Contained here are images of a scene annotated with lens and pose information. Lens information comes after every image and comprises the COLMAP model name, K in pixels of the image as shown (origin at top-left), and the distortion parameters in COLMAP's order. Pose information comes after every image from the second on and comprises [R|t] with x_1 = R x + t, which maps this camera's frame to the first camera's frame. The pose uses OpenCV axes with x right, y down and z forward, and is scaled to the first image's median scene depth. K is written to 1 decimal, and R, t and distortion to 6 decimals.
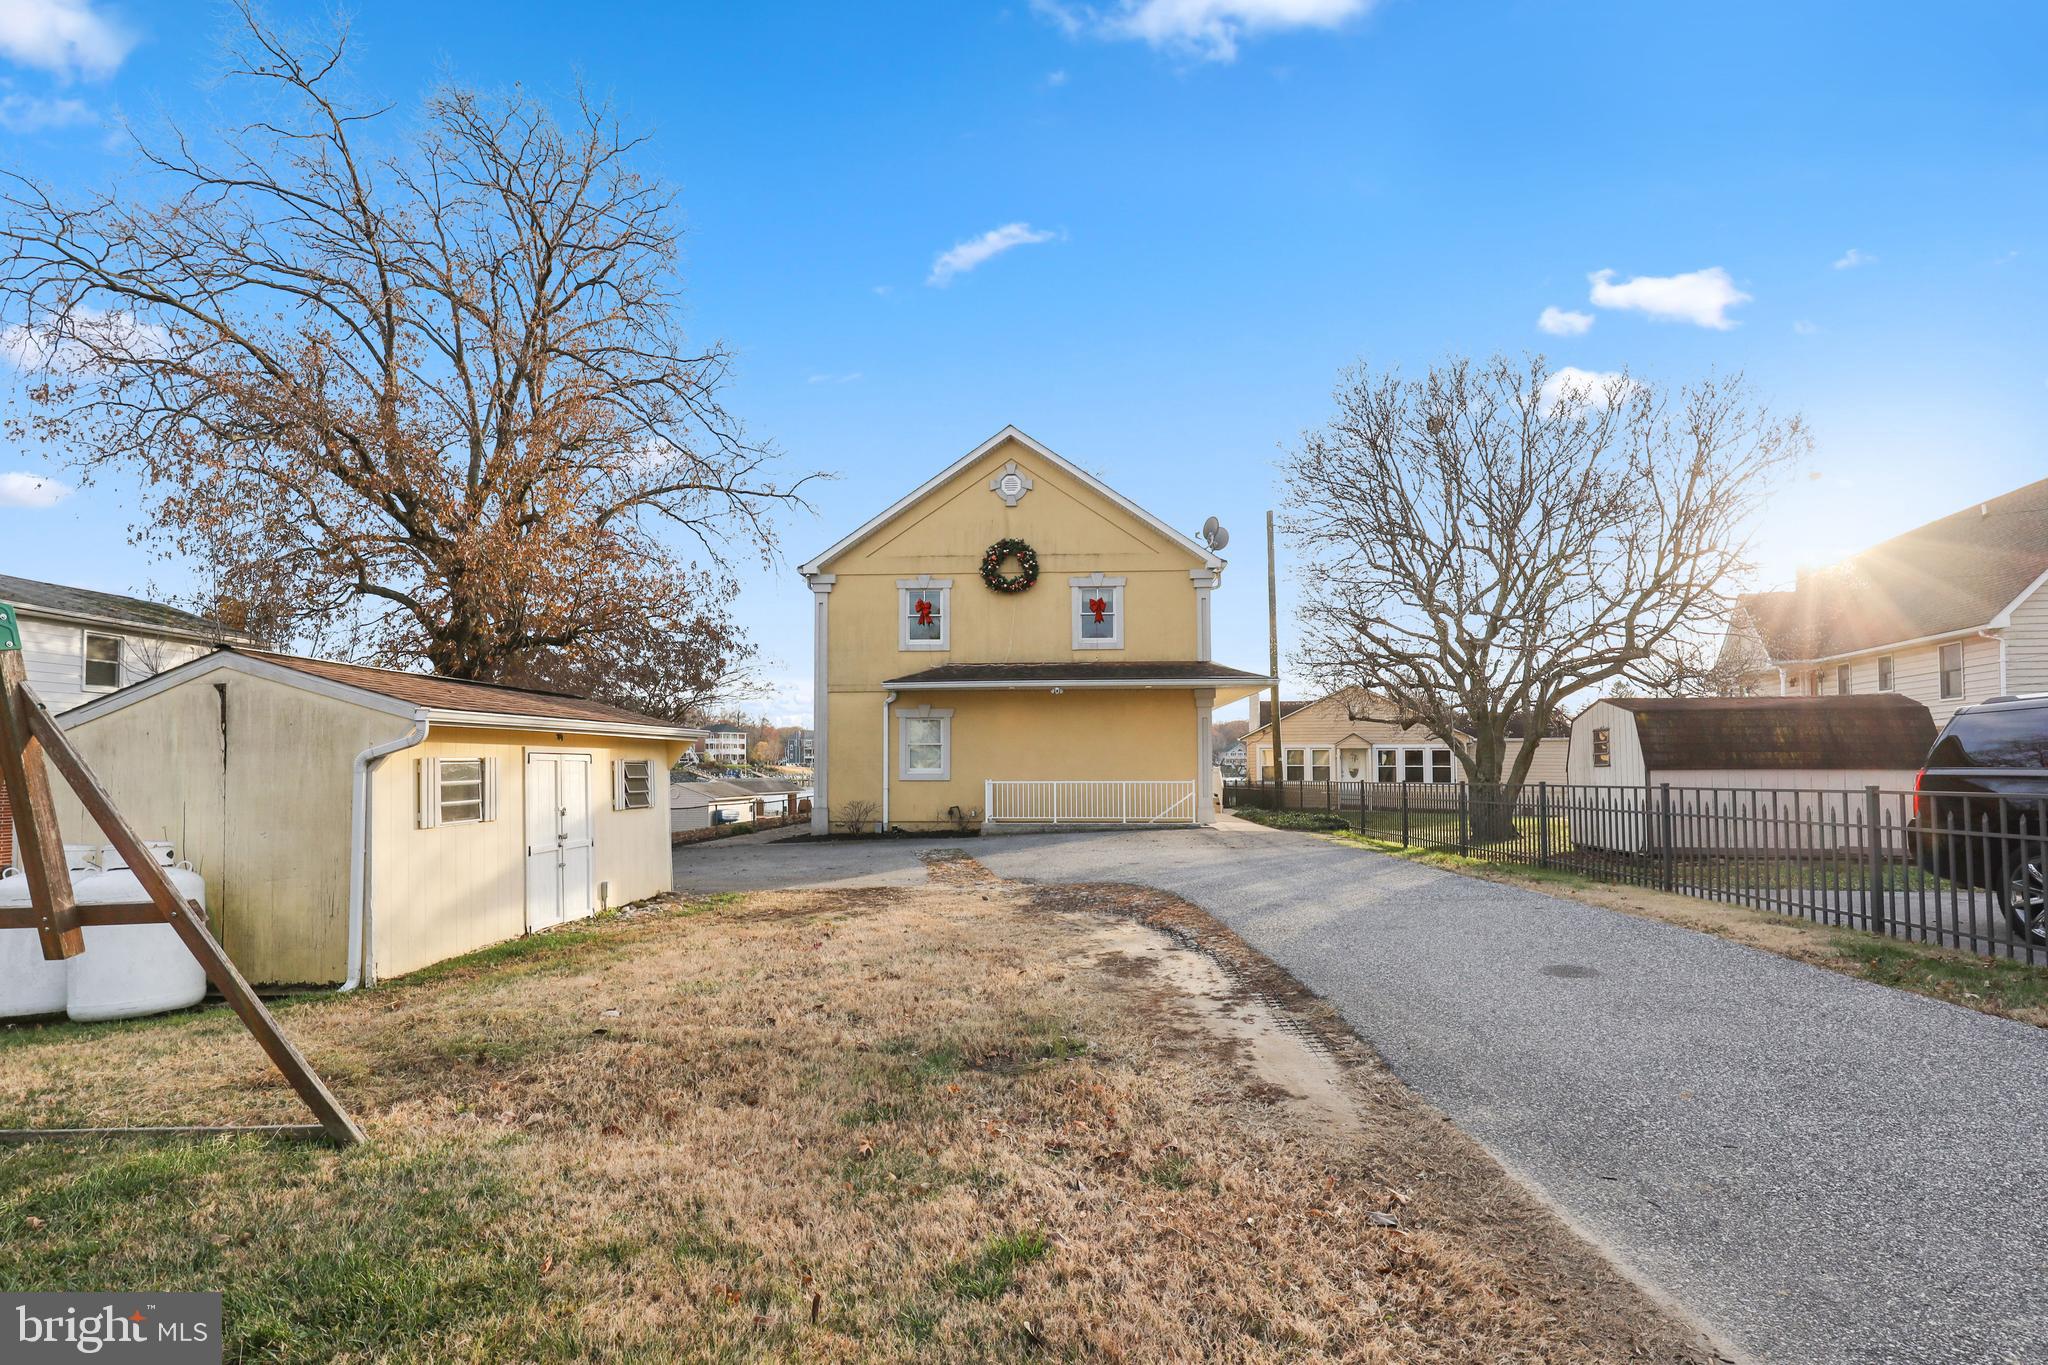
lens RADIAL K [[966.7, 0, 1016.0], [0, 966.7, 733.4], [0, 0, 1]] dist [0.001130, 0.000195]
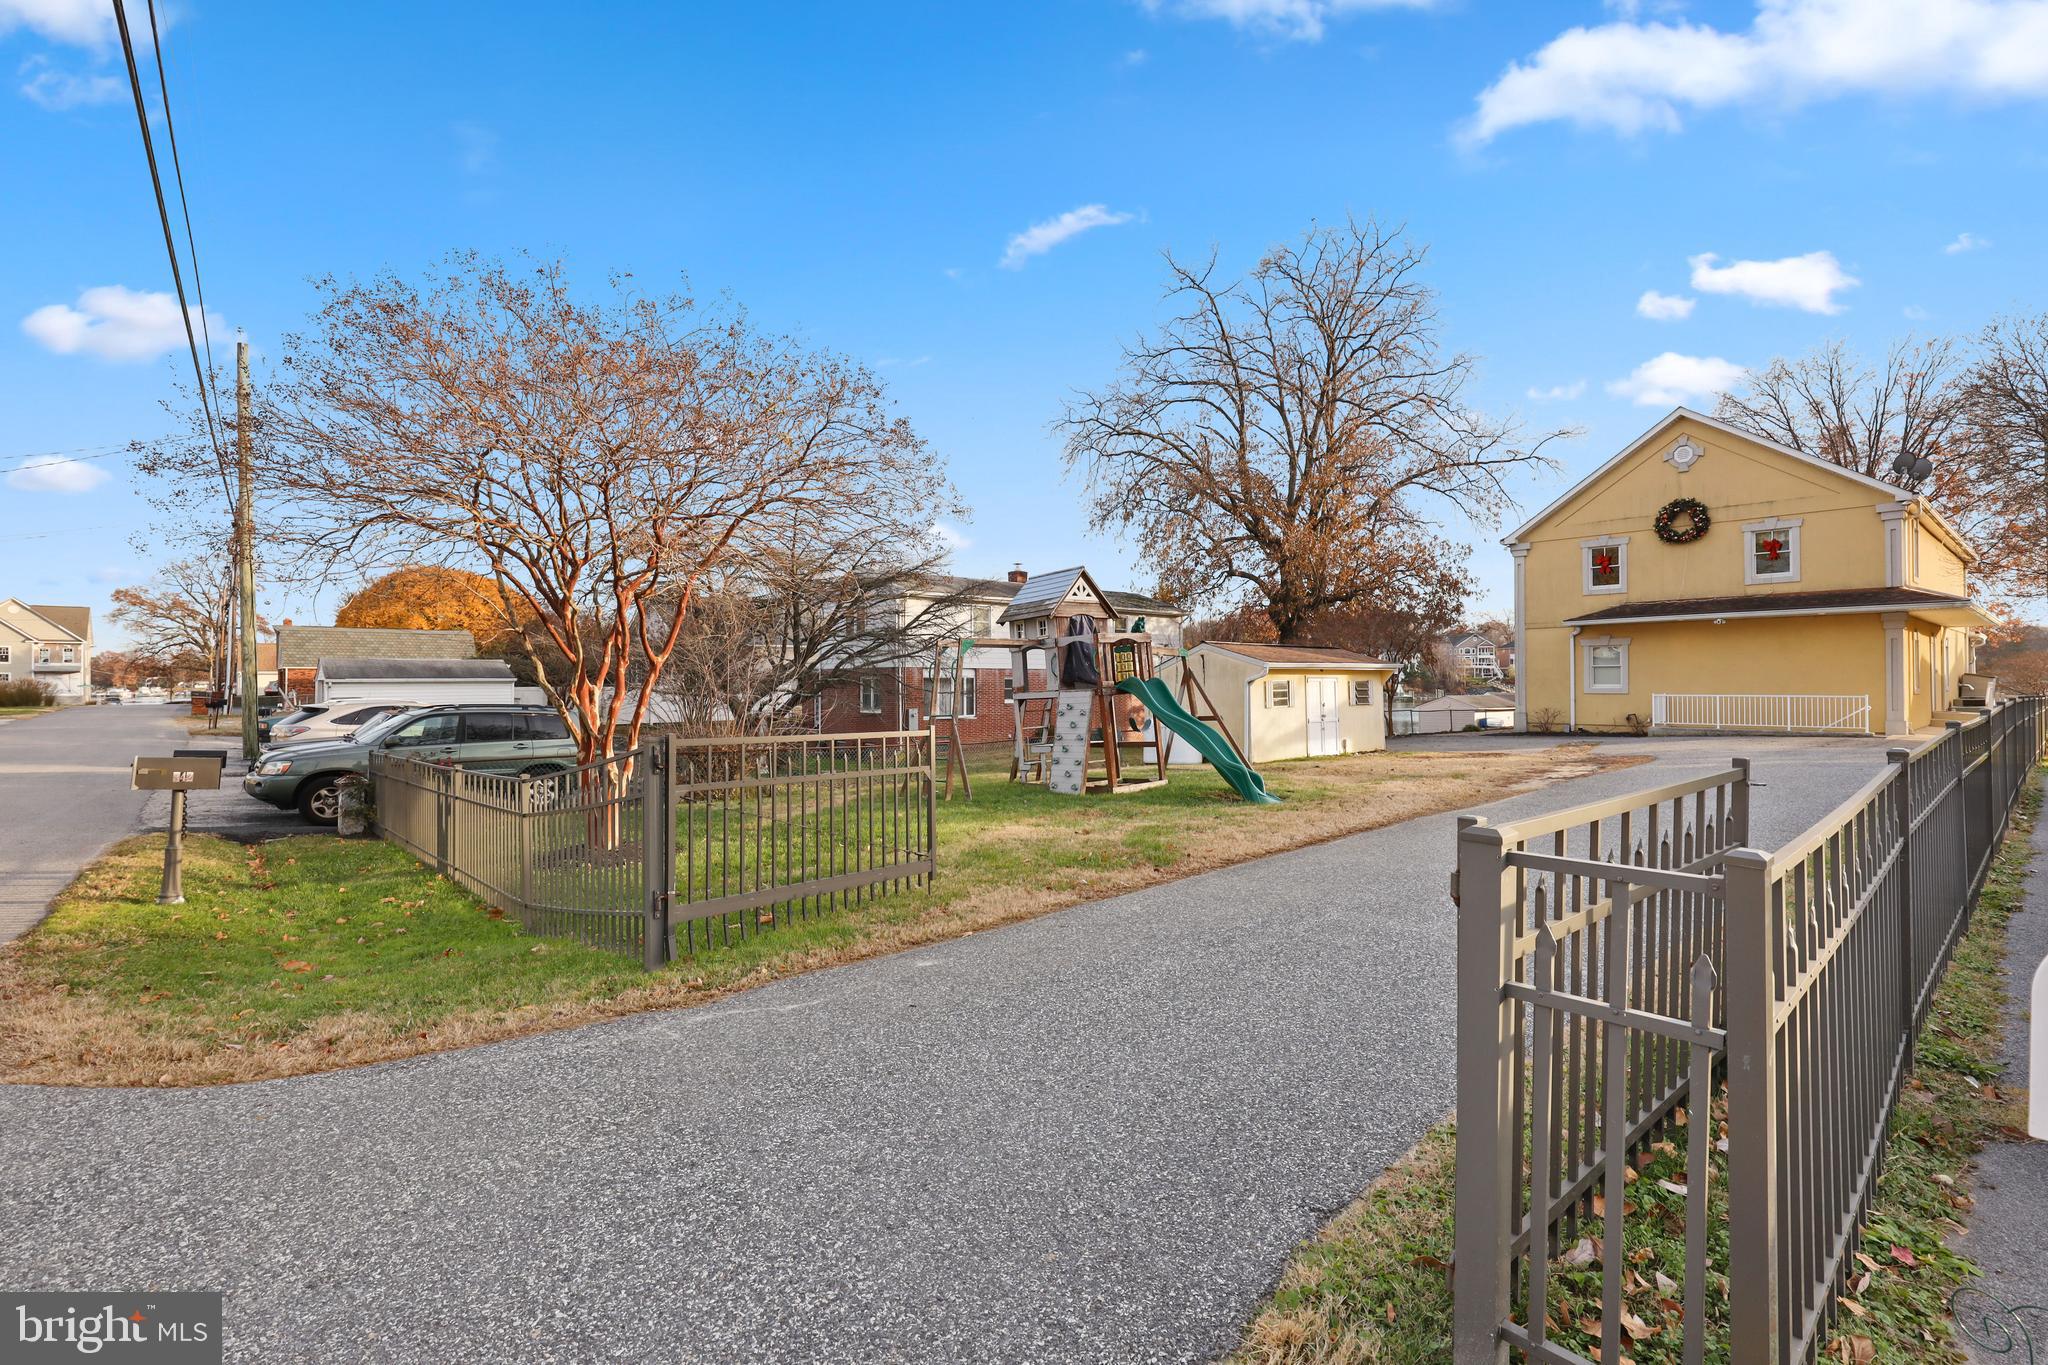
lens RADIAL K [[914.4, 0, 1024.0], [0, 914.4, 682.5], [0, 0, 1]] dist [0.001679, 0.000344]
pose [[0.691146, -0.001118, -0.722715, 0.256552], [0.026227, 0.999379, 0.023535, -0.016164], [0.722239, -0.035221, 0.690746, -0.421005]]
